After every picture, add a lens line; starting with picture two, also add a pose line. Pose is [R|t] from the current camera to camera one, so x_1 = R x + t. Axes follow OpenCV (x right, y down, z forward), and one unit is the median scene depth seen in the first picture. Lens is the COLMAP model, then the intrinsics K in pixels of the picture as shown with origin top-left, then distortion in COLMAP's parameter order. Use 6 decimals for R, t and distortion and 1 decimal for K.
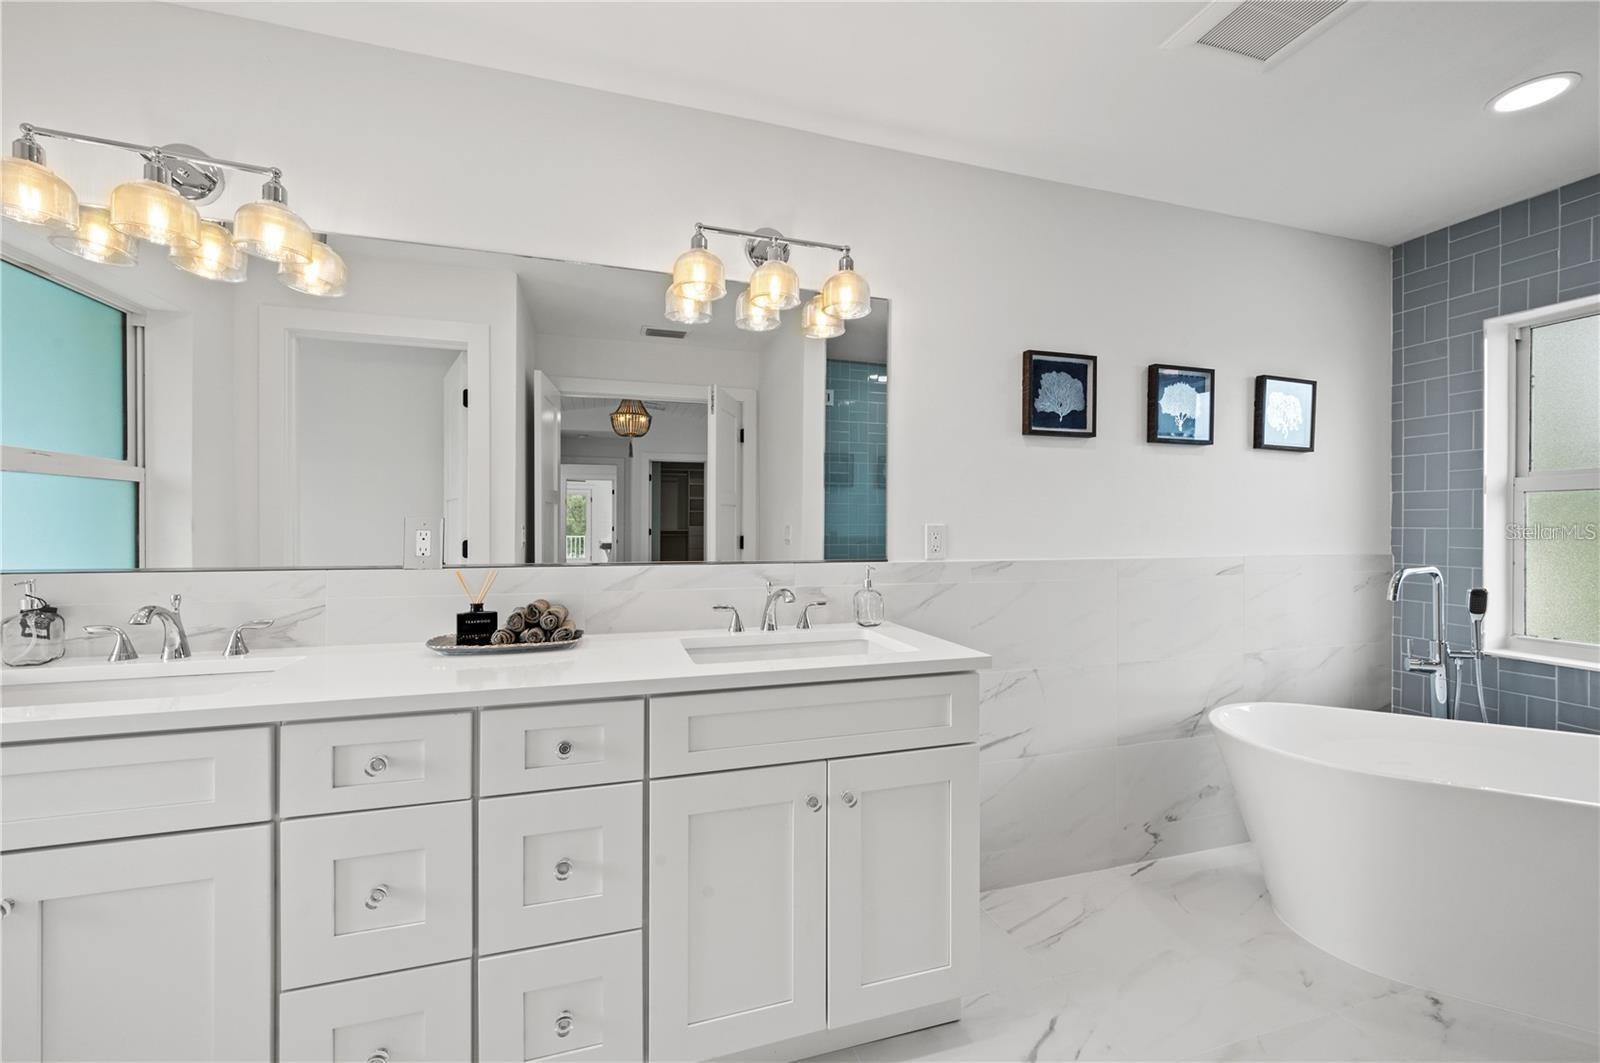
lens RADIAL K [[644.0, 0, 801.6], [0, 644.0, 525.7], [0, 0, 1]] dist [0.000955, 0.000611]
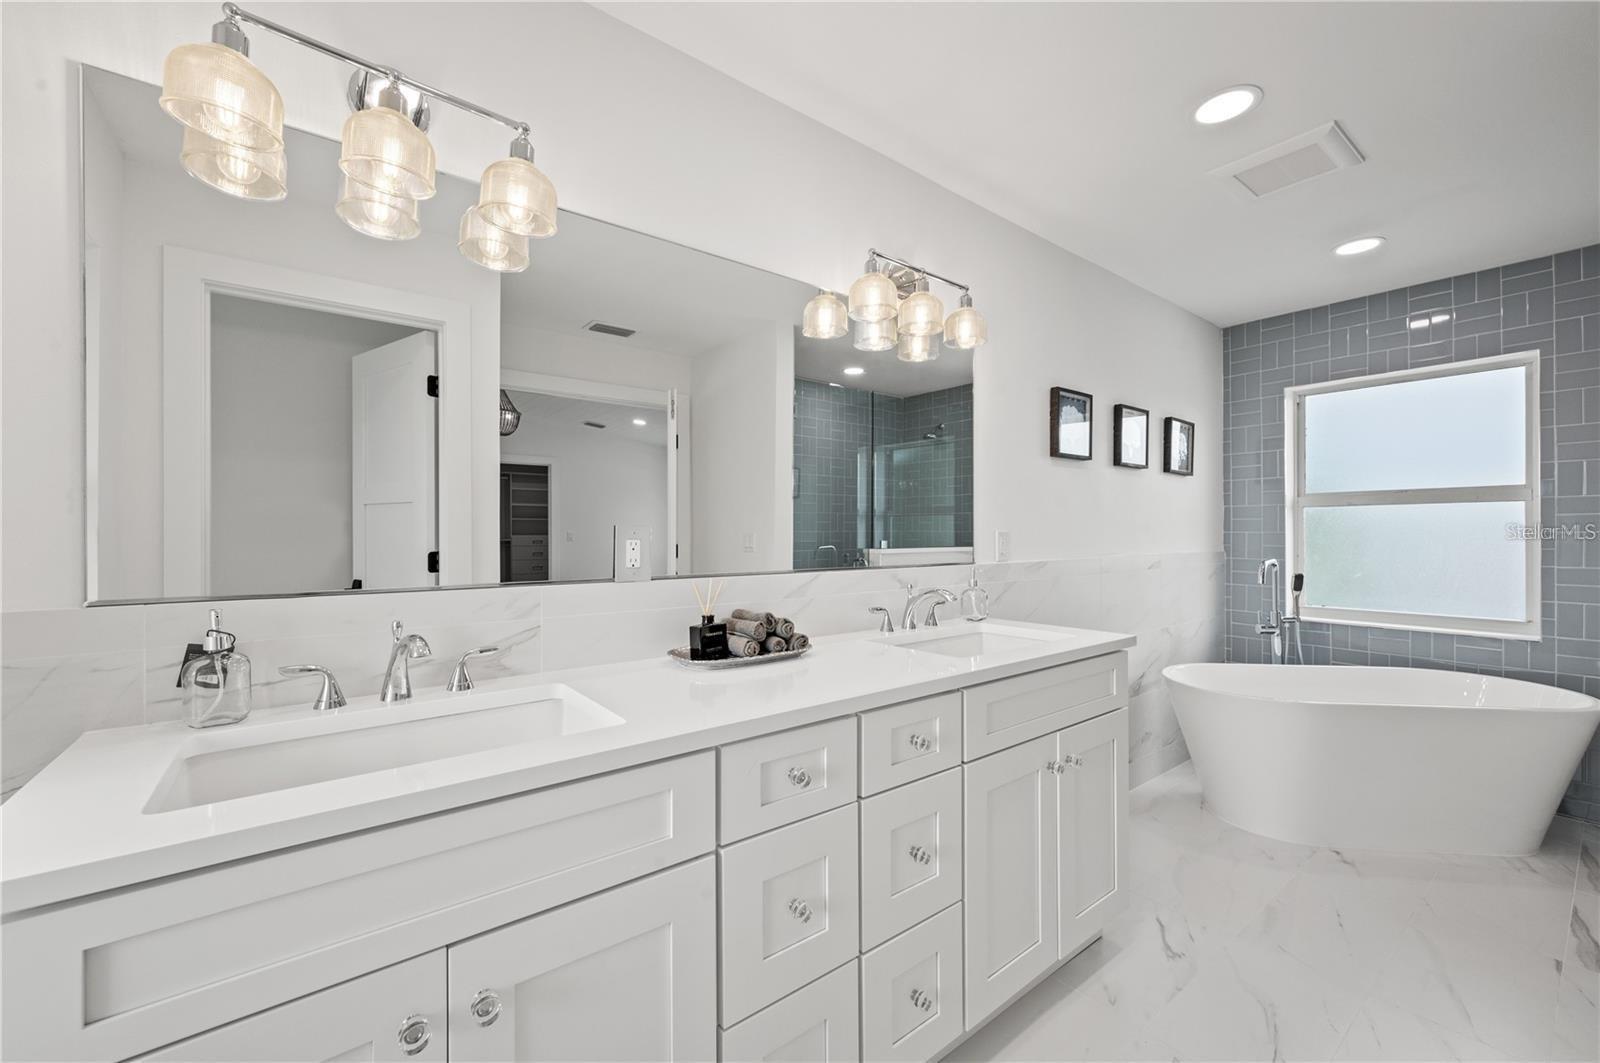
lens RADIAL K [[644.0, 0, 805.8], [0, 644.0, 531.1], [0, 0, 1]] dist [0.000955, 0.000611]
pose [[0.934857, -0.004435, 0.354996, -0.544176], [0.005684, 0.999981, -0.002476, -0.001064], [-0.354978, 0.004333, 0.934865, 0.040490]]
